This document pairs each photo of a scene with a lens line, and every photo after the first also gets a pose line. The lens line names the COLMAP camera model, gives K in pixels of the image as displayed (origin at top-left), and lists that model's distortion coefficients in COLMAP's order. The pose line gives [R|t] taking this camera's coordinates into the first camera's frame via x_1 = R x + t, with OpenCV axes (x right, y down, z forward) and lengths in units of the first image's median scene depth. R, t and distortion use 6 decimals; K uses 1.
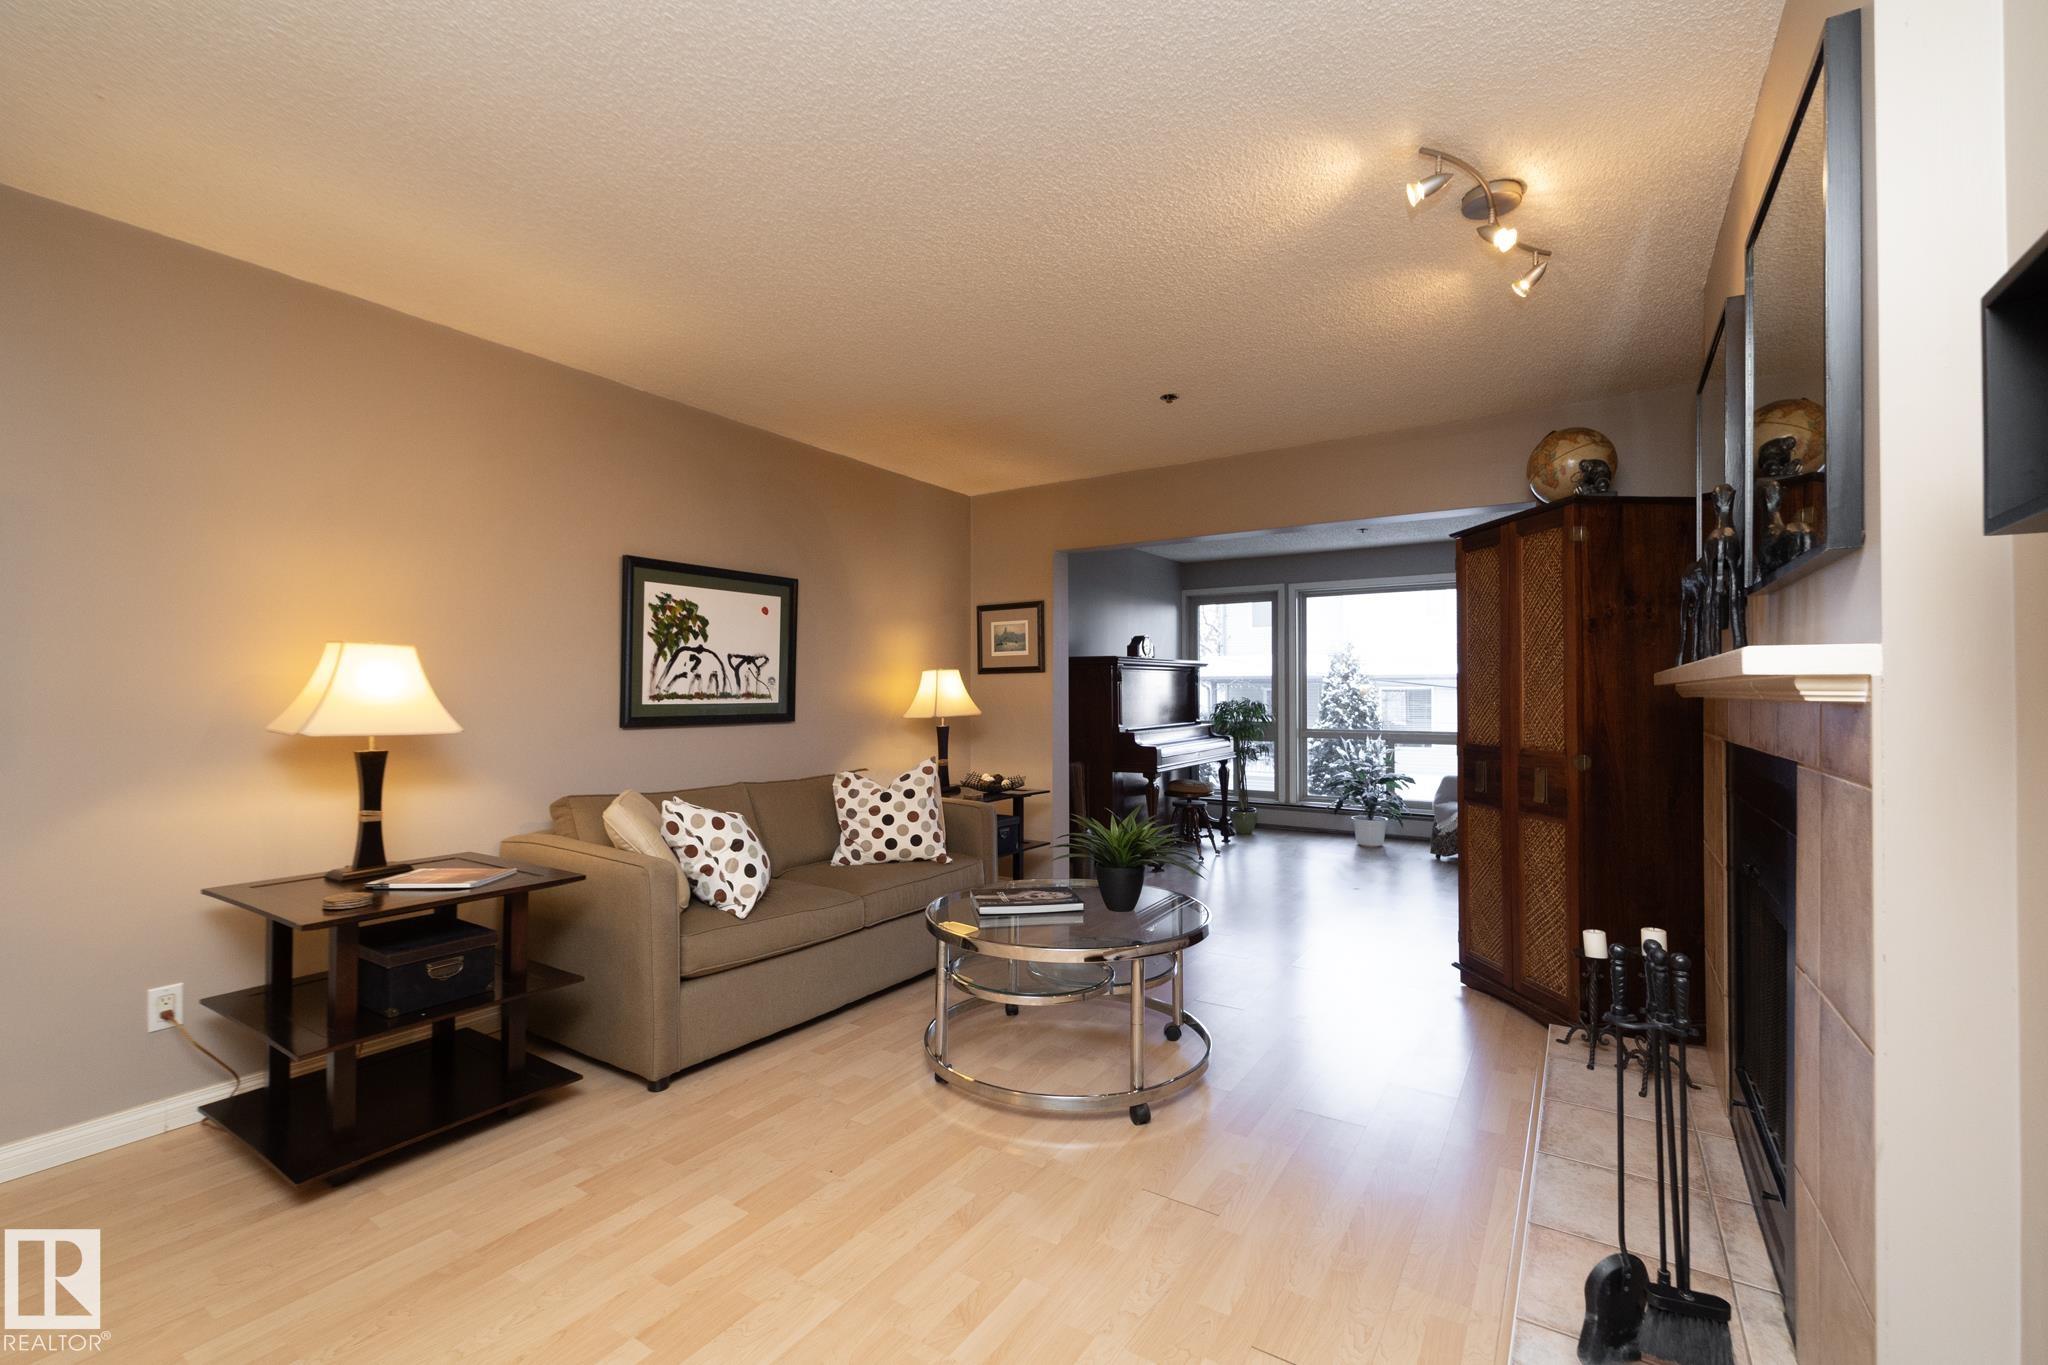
lens RADIAL K [[878.3, 0, 1027.9], [0, 878.3, 691.2], [0, 0, 1]] dist [-0.001825, -0.000049]
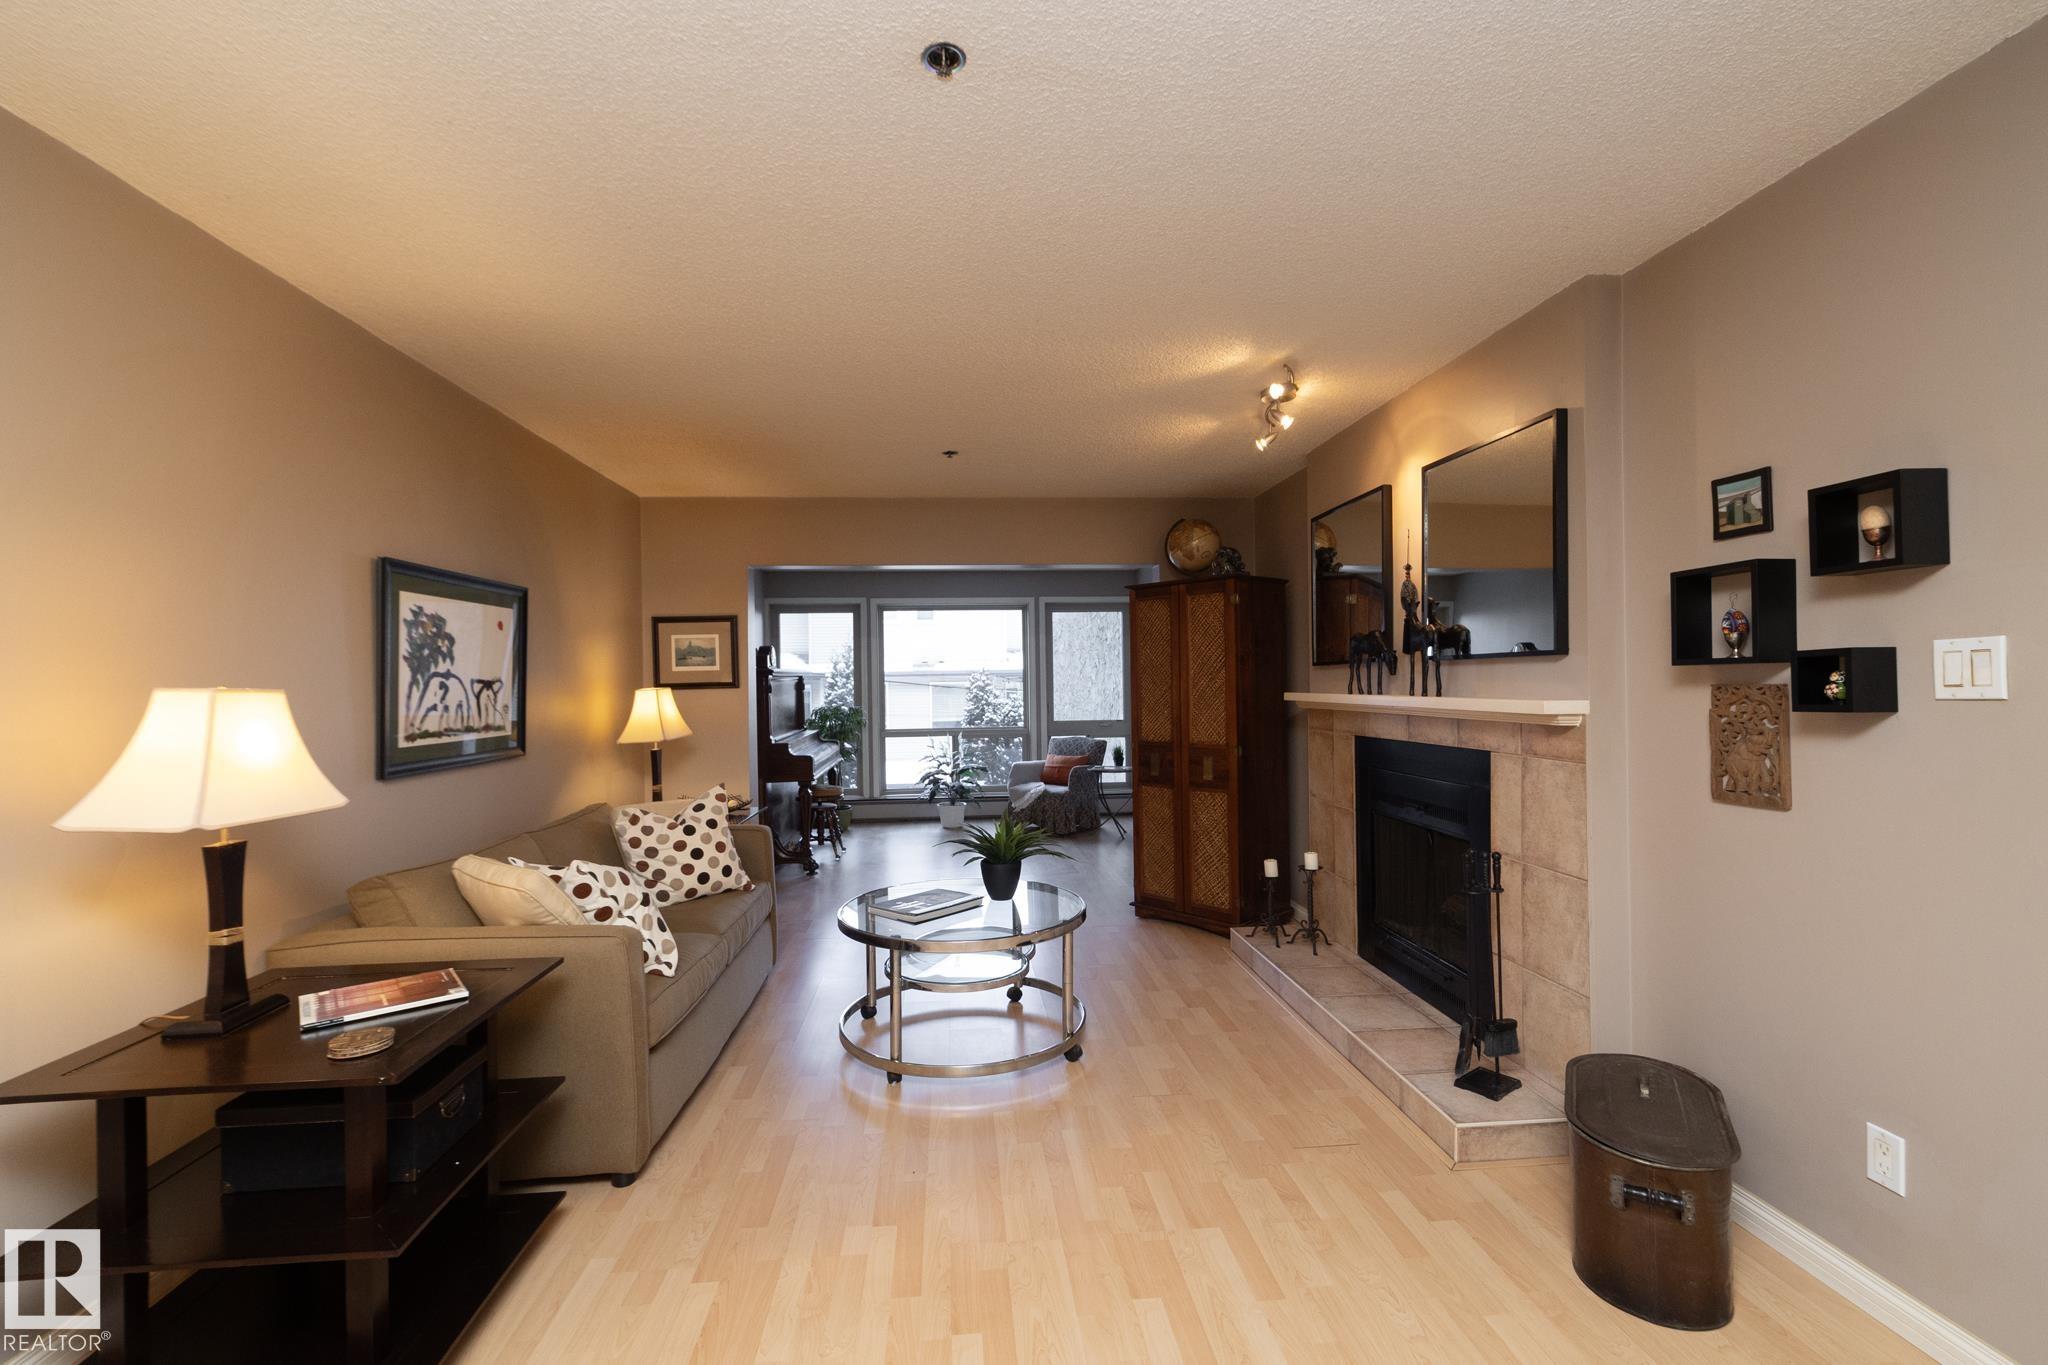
lens RADIAL K [[878.3, 0, 1027.9], [0, 878.3, 691.2], [0, 0, 1]] dist [-0.001825, -0.000049]
pose [[0.782836, -0.018862, 0.621942, -0.464993], [0.013026, 0.999818, 0.013927, -0.037359], [-0.622091, -0.002802, 0.782940, 0.036533]]
